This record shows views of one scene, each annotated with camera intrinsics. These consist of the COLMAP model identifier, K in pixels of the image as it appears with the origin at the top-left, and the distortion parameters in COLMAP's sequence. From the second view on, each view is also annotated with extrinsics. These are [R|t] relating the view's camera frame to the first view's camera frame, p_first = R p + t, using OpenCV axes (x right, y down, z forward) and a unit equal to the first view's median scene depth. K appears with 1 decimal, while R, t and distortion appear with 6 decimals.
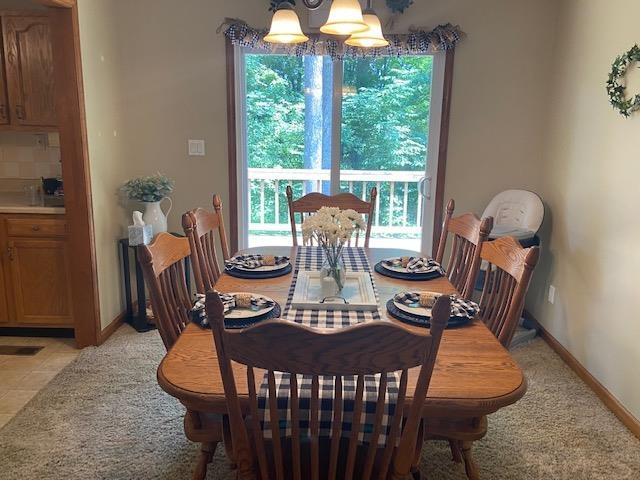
lens RADIAL K [[454.5, 0, 320.3], [0, 454.5, 207.6], [0, 0, 1]] dist [0.060096, 0.000395]
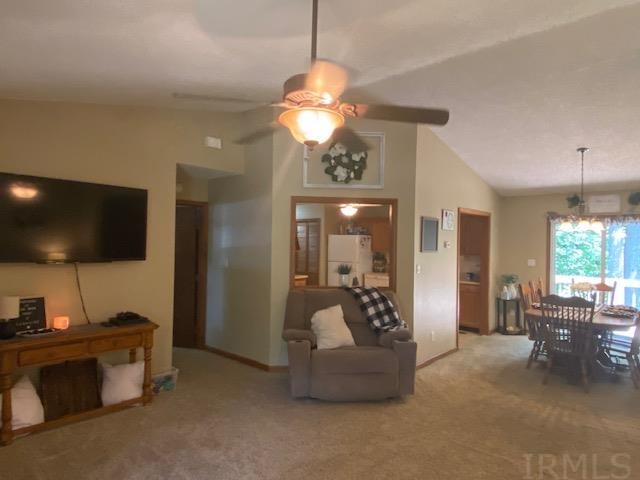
lens RADIAL K [[400.0, 0, 320.0], [0, 400.0, 240.0], [0, 0, 1]] dist [0.084859, -0.095153]
pose [[0.755560, -0.005673, -0.655055, 0.304637], [-0.124052, 0.980630, -0.151578, 0.224367], [0.643227, 0.195788, 0.740221, -1.387419]]
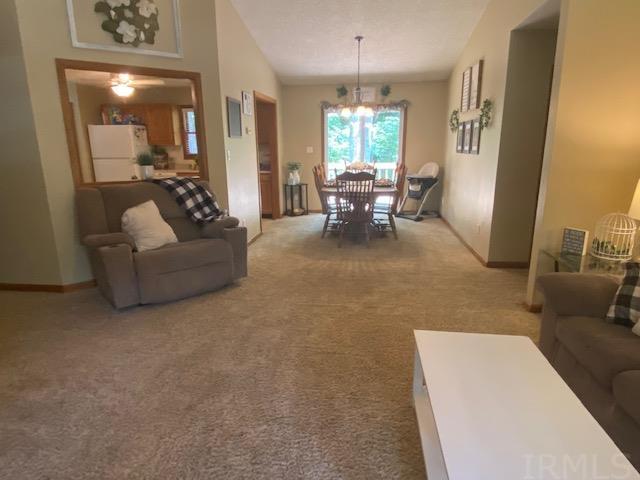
lens RADIAL K [[400.0, 0, 320.0], [0, 400.0, 240.0], [0, 0, 1]] dist [0.084859, -0.095153]
pose [[0.994336, -0.003615, -0.106222, 0.037108], [0.008466, 0.998940, 0.045251, 0.303668], [0.105946, -0.045894, 0.993312, -1.419012]]
